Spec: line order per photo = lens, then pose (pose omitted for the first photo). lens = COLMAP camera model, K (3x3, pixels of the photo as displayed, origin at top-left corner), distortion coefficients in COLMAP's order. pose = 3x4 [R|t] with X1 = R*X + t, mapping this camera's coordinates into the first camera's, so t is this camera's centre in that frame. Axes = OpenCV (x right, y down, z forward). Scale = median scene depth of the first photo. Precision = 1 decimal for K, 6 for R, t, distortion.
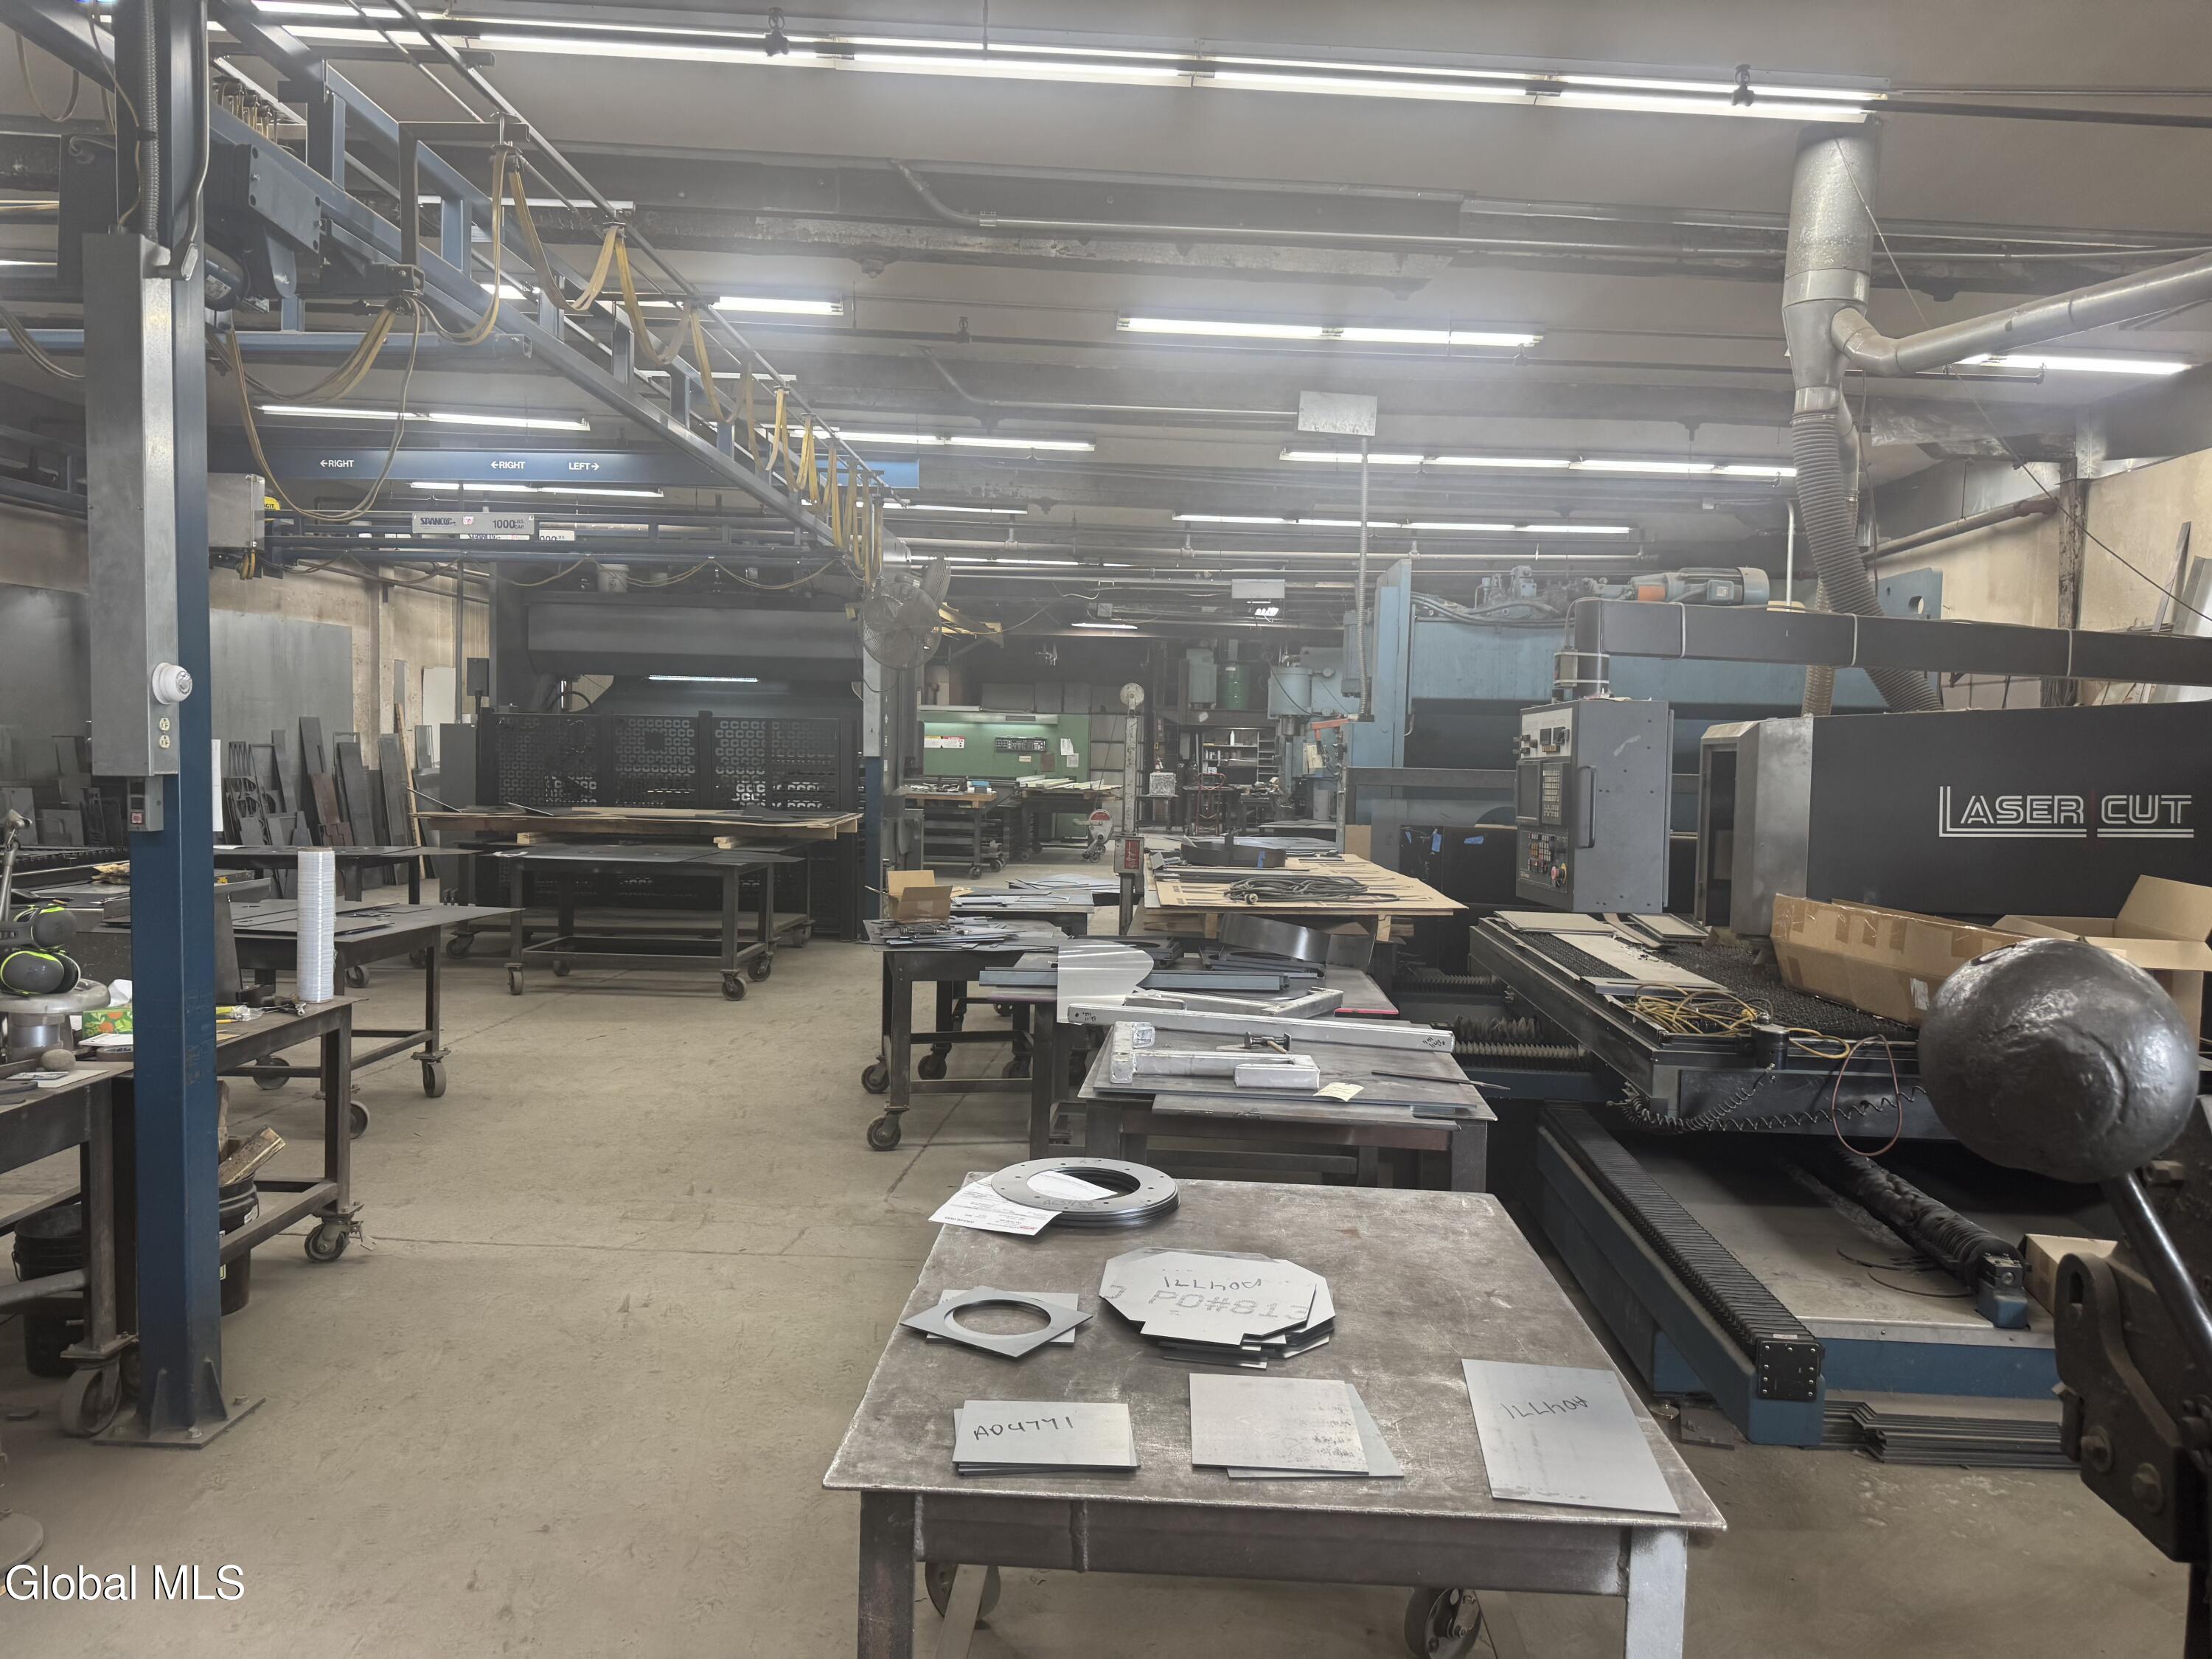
lens RADIAL K [[1521.4, 0, 1076.1], [0, 1521.4, 830.6], [0, 0, 1]] dist [0.102641, -0.147926]
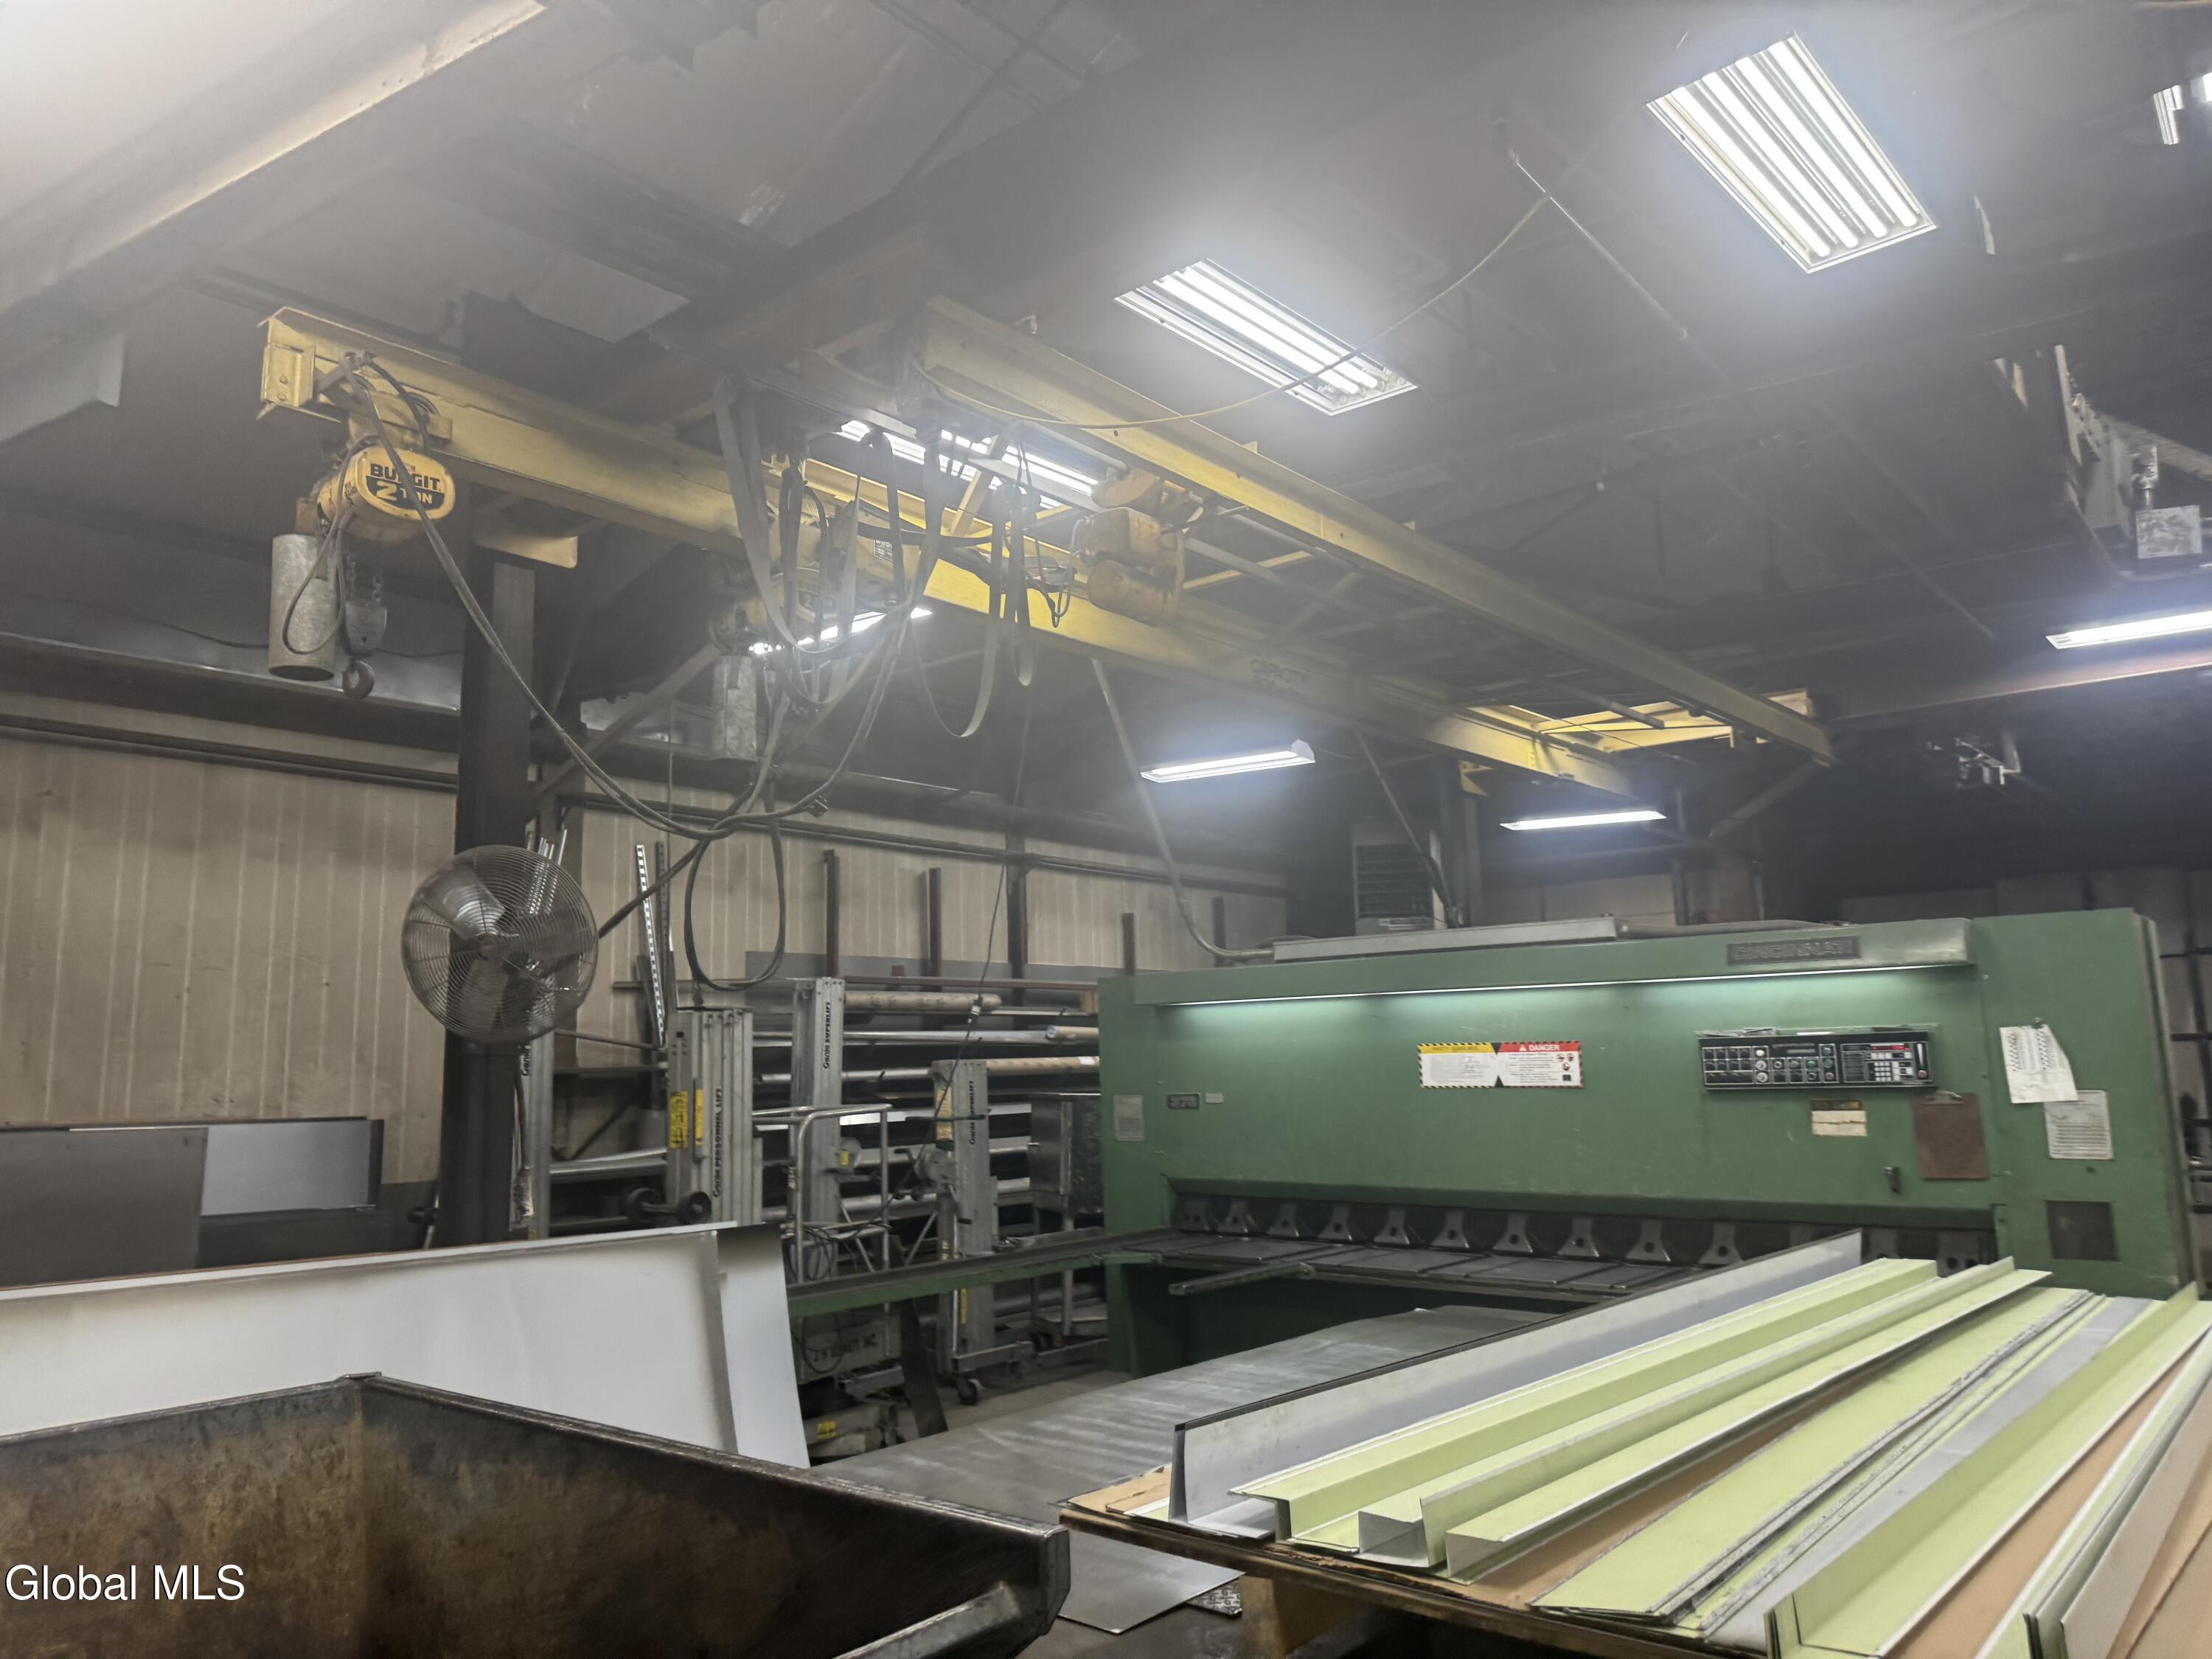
lens RADIAL K [[1521.4, 0, 1076.1], [0, 1521.4, 830.6], [0, 0, 1]] dist [0.102641, -0.147926]
pose [[0.793617, -0.134772, -0.593303, 0.020936], [0.005333, 0.976661, -0.214720, -0.040523], [0.608395, 0.167242, 0.775813, 0.734797]]
